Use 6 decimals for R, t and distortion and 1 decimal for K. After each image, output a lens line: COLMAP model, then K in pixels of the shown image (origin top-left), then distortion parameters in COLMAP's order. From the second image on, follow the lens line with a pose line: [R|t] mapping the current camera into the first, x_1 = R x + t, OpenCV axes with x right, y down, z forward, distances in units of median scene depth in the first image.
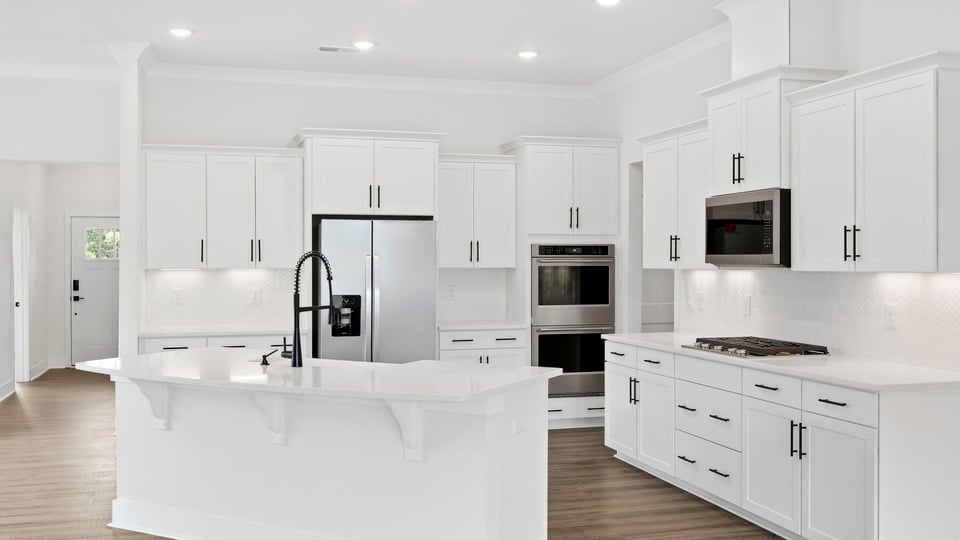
lens RADIAL K [[927.9, 0, 479.0], [0, 927.9, 268.5], [0, 0, 1]] dist [0.005724, 0.000000]
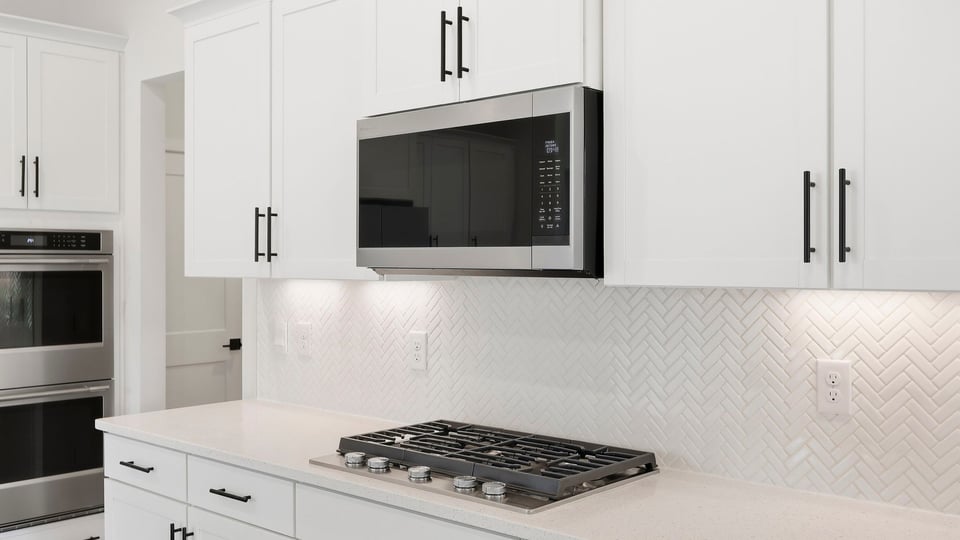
lens RADIAL K [[927.9, 0, 477.9], [0, 927.9, 267.3], [0, 0, 1]] dist [0.005724, 0.000000]
pose [[0.852464, -0.000650, 0.522785, 0.045338], [0.001889, 0.999997, -0.001838, -0.003364], [-0.522782, 0.002555, 0.852463, 0.432057]]
